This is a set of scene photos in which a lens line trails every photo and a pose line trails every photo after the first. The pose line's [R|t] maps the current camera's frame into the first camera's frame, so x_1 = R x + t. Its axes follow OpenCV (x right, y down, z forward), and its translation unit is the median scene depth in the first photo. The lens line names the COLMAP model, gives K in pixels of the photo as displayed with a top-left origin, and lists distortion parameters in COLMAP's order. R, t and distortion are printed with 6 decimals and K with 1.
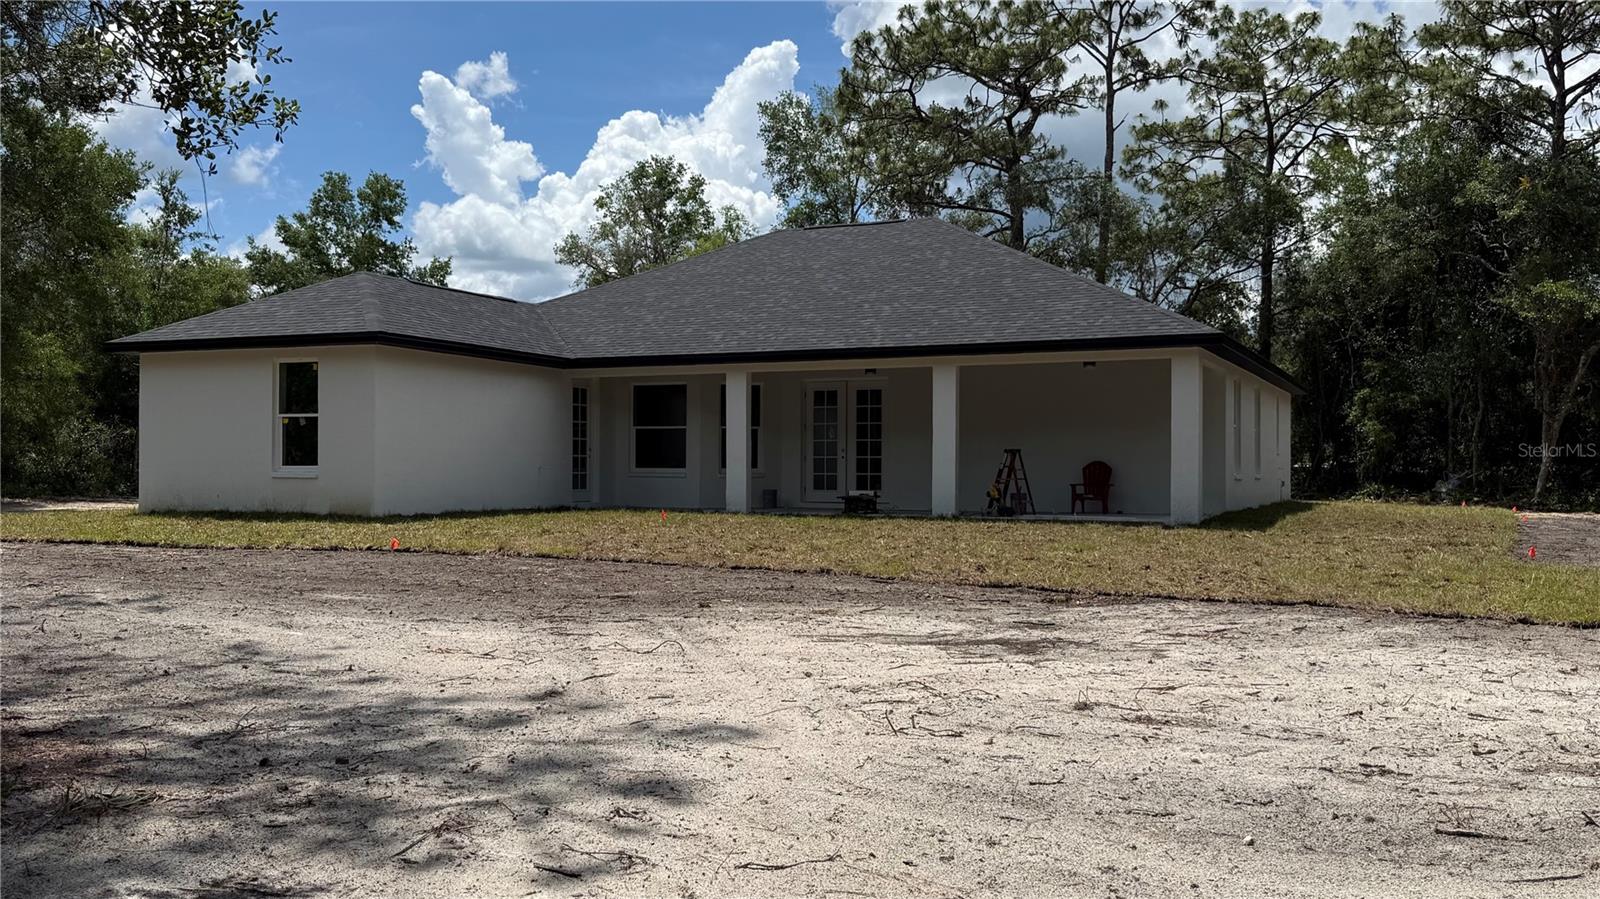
lens RADIAL K [[1374.8, 0, 801.9], [0, 1374.8, 454.1], [0, 0, 1]] dist [0.137514, -0.281983]
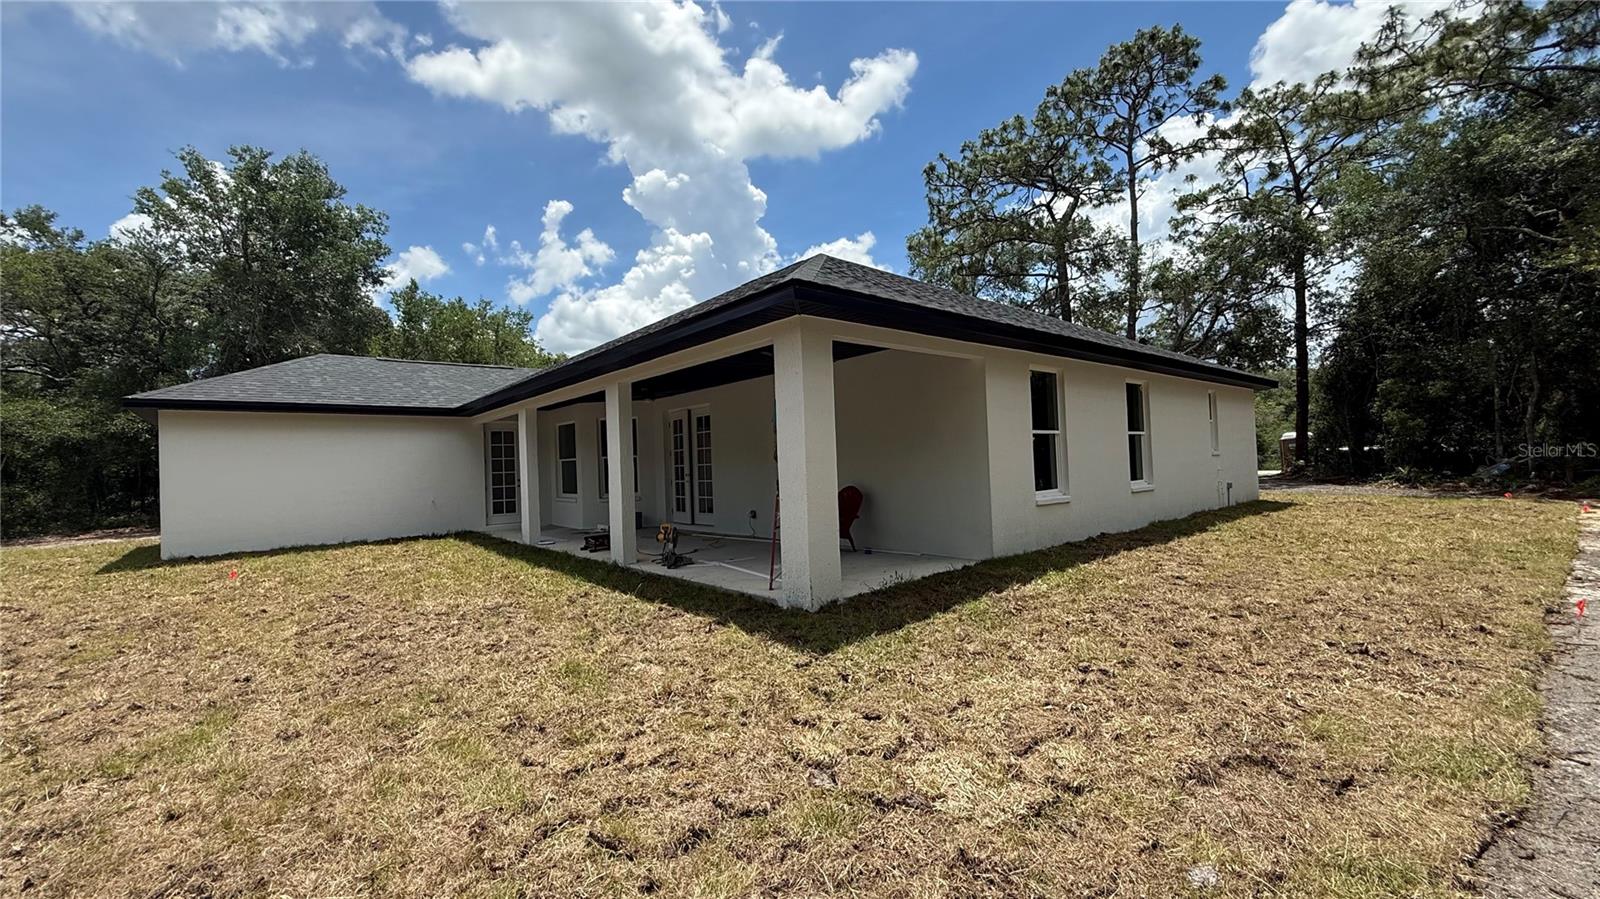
lens RADIAL K [[633.0, 0, 800.0], [0, 633.0, 449.5], [0, 0, 1]] dist [-0.002470, -0.000126]
pose [[0.905467, -0.045911, -0.421927, 0.411478], [0.044362, 0.998924, -0.013494, -0.015434], [0.422093, -0.006499, 0.906529, 0.775509]]
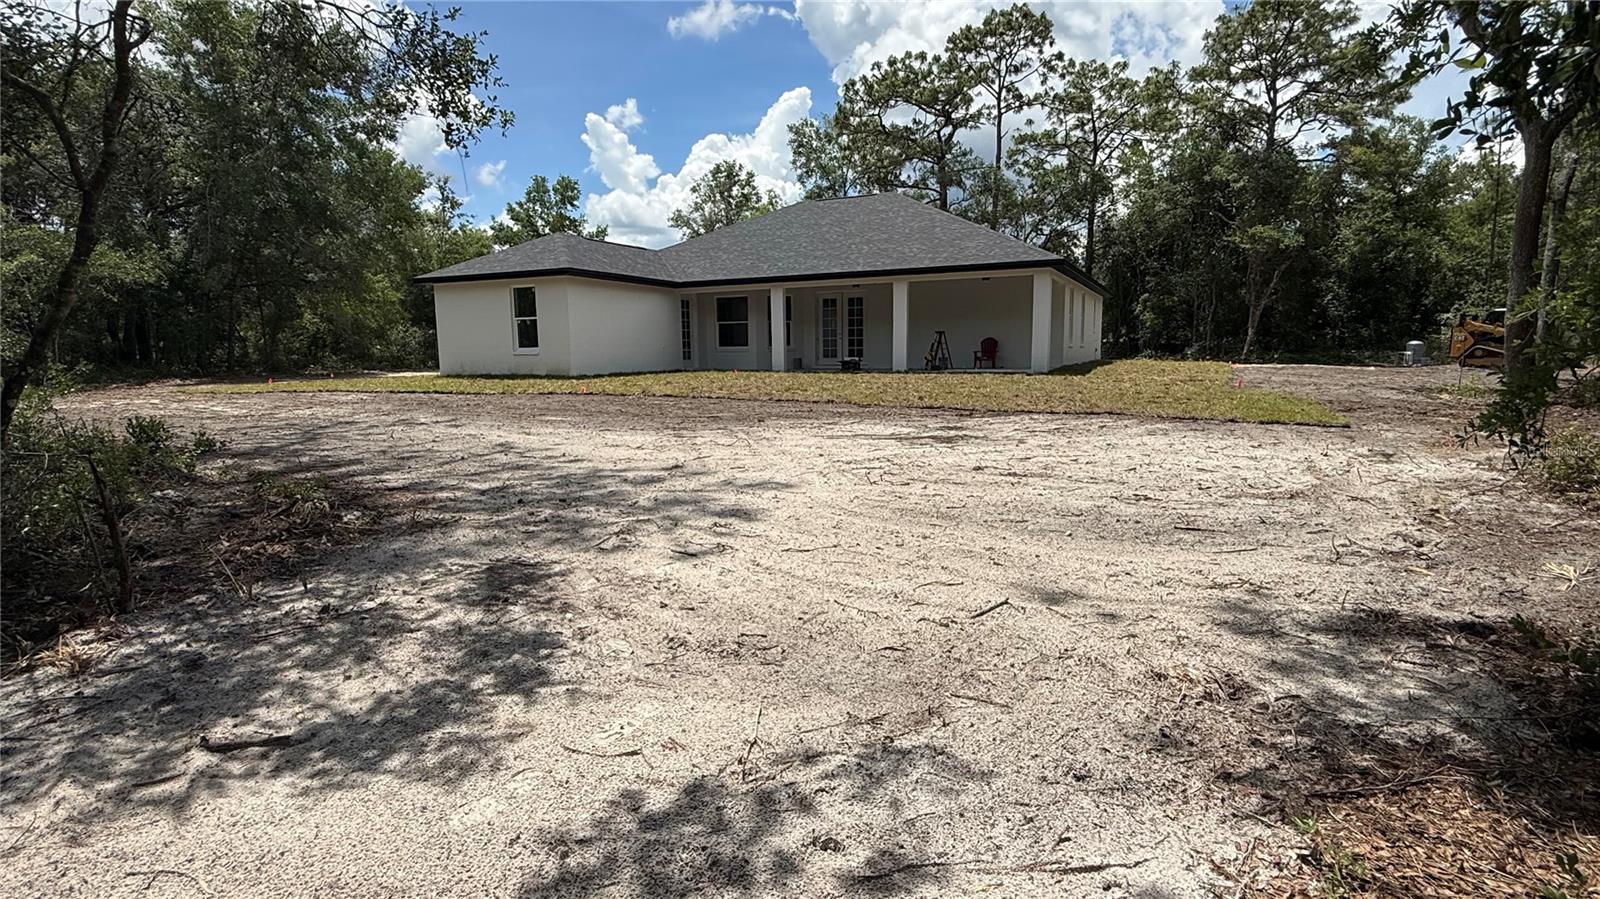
lens RADIAL K [[798.0, 0, 799.3], [0, 798.0, 456.9], [0, 0, 1]] dist [-0.003070, -0.001126]
pose [[0.999629, -0.013881, -0.023427, 0.000077], [0.017087, 0.989613, 0.142736, 0.007814], [0.021203, -0.143084, 0.989483, -0.001086]]
